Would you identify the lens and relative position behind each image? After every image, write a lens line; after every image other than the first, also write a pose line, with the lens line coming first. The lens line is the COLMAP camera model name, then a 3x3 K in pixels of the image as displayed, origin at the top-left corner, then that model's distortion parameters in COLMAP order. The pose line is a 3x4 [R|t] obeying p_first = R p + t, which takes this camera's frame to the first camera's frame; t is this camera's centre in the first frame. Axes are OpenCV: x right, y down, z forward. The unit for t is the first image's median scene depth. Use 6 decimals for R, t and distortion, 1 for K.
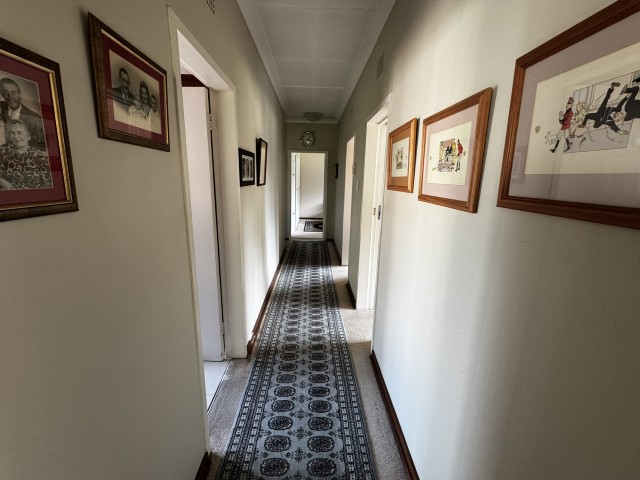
lens RADIAL K [[279.0, 0, 320.0], [0, 279.0, 240.0], [0, 0, 1]] dist [0.002074, 0.000026]
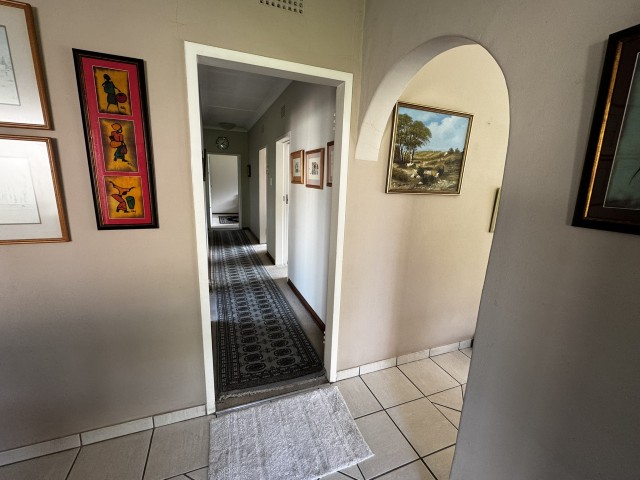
lens RADIAL K [[279.0, 0, 320.0], [0, 279.0, 240.0], [0, 0, 1]] dist [0.002074, 0.000026]
pose [[0.943040, -0.059626, 0.327293, -0.129517], [0.058842, 0.998191, 0.012307, 0.113554], [-0.327435, 0.007653, 0.944843, -0.499587]]
